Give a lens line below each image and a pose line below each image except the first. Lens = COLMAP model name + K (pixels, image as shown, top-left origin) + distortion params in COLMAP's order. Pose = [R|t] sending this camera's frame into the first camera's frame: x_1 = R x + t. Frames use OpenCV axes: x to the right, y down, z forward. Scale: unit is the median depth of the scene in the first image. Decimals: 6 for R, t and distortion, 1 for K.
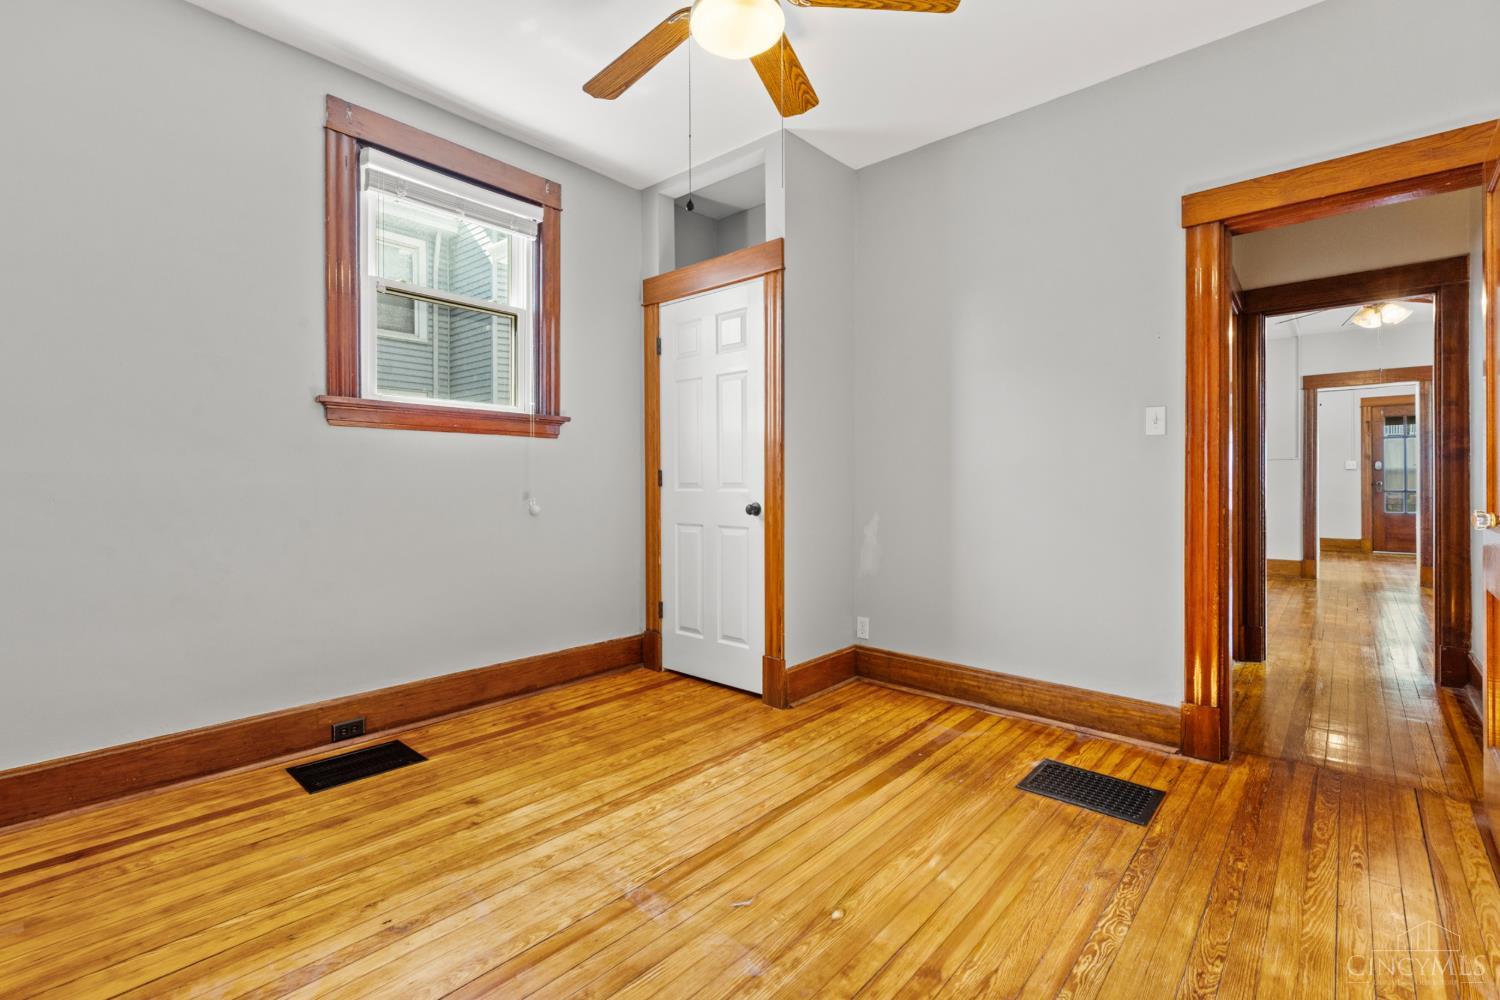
lens RADIAL K [[674.1, 0, 737.3], [0, 674.1, 486.6], [0, 0, 1]] dist [0.003329, 0.000155]
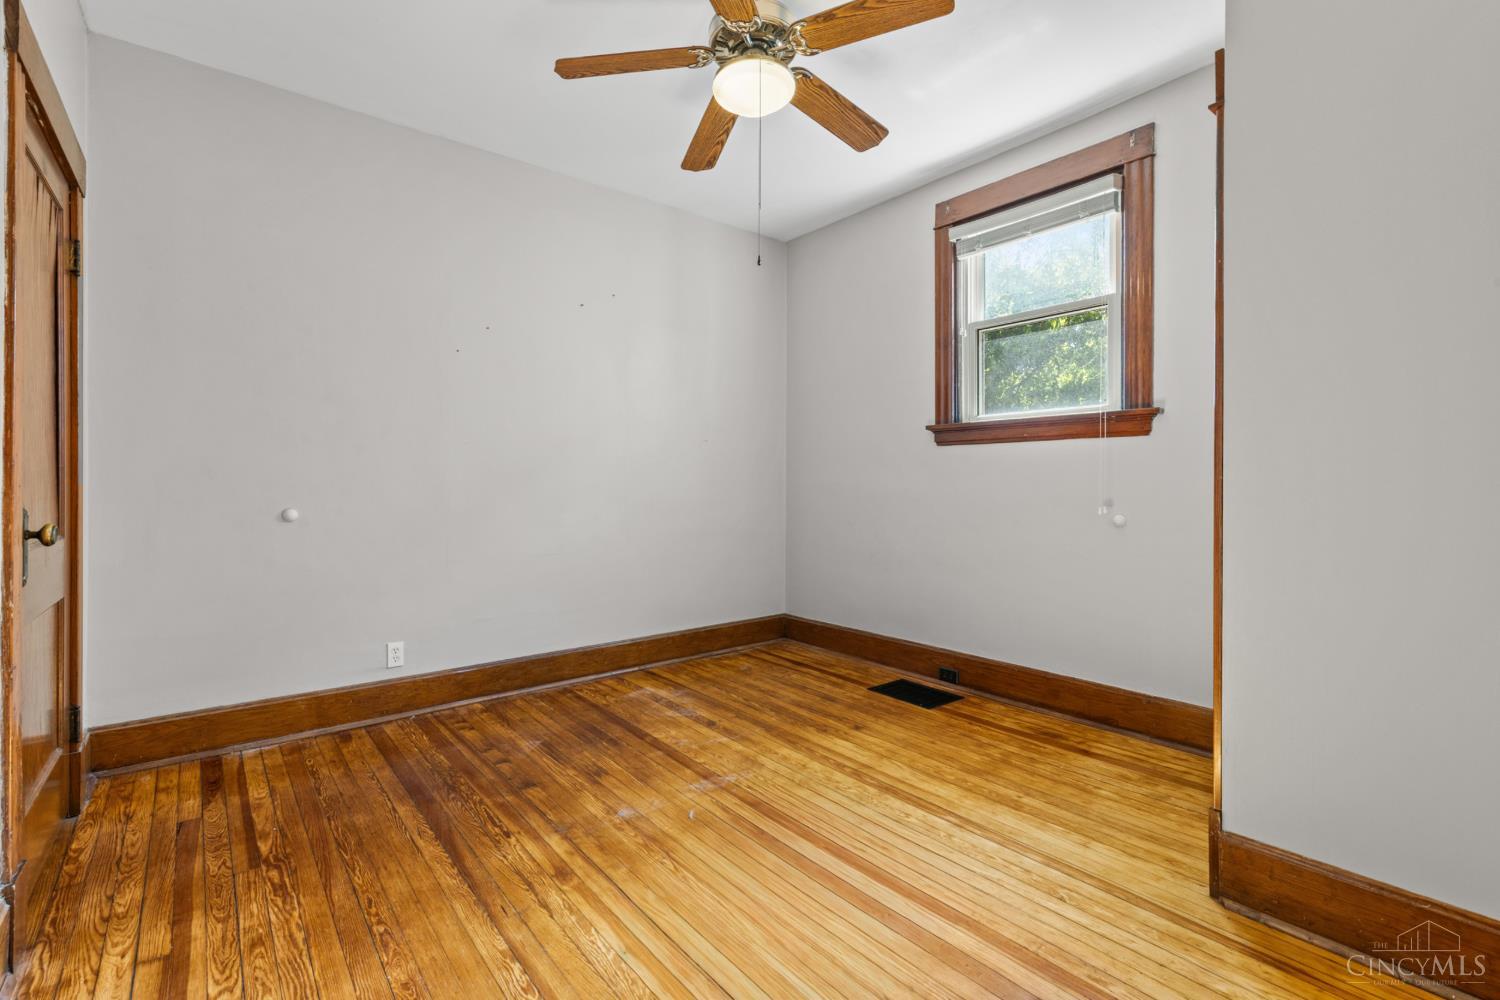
lens RADIAL K [[674.1, 0, 739.5], [0, 674.1, 490.8], [0, 0, 1]] dist [0.003329, 0.000155]
pose [[-0.166054, 0.008549, -0.986080, 0.916641], [-0.008536, 0.999912, 0.010107, -0.011872], [0.986080, 0.010095, -0.165966, 0.944870]]
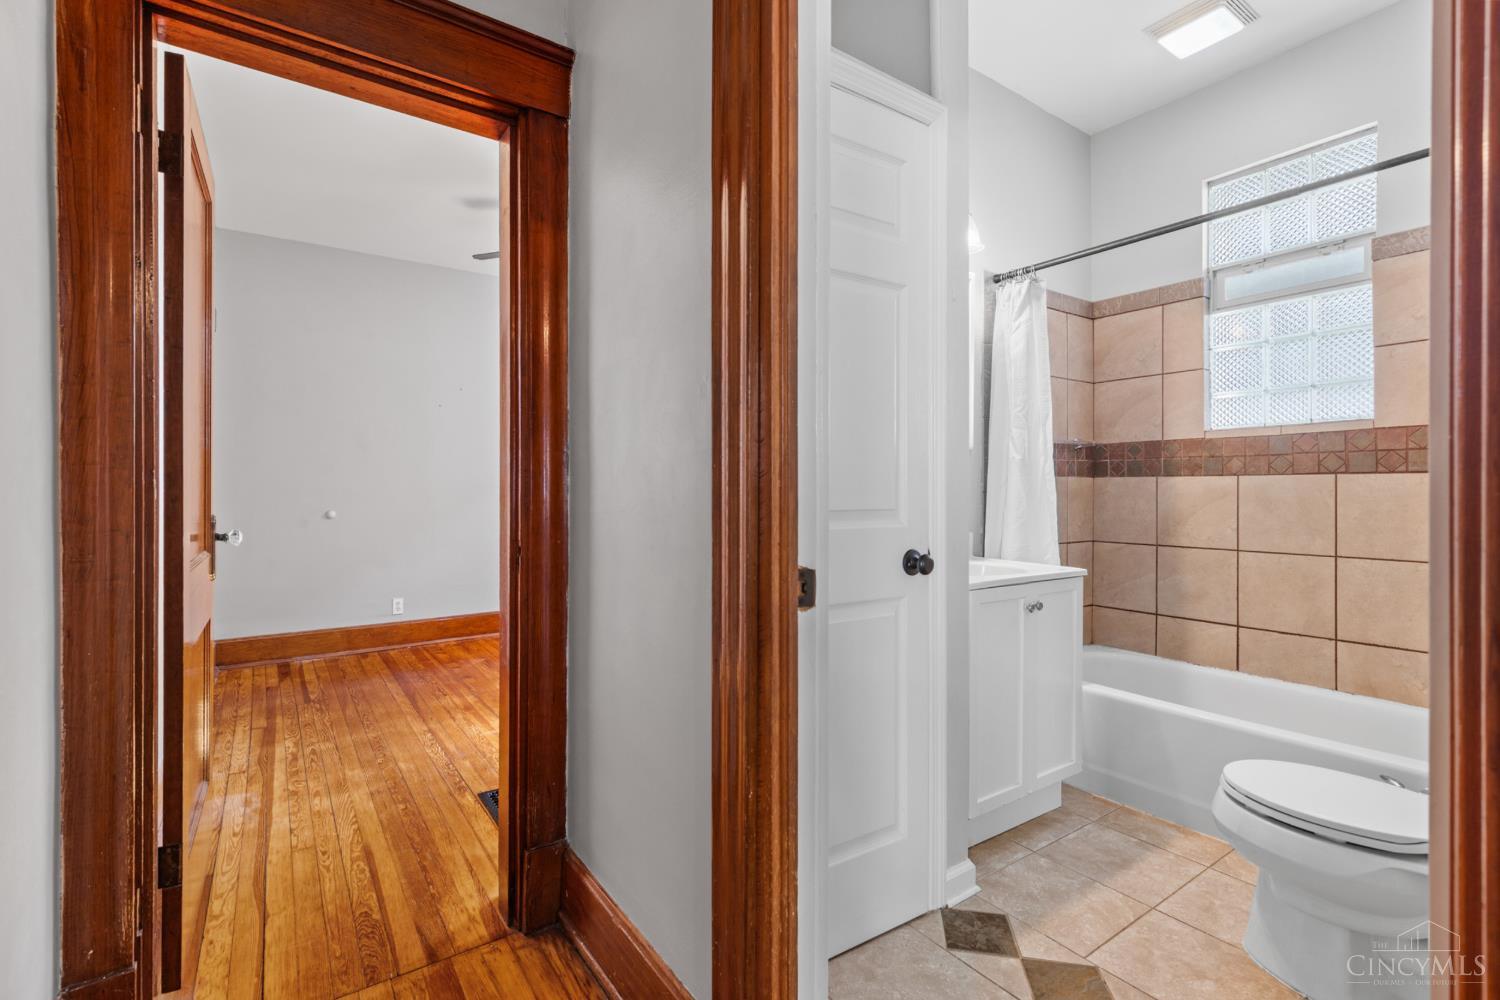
lens RADIAL K [[674.1, 0, 735.8], [0, 674.1, 497.3], [0, 0, 1]] dist [0.003329, 0.000155]
pose [[-0.231842, 0.011593, -0.972684, 1.450401], [-0.004428, 0.999906, 0.012973, -0.027599], [0.972743, 0.007315, -0.231769, 1.511536]]
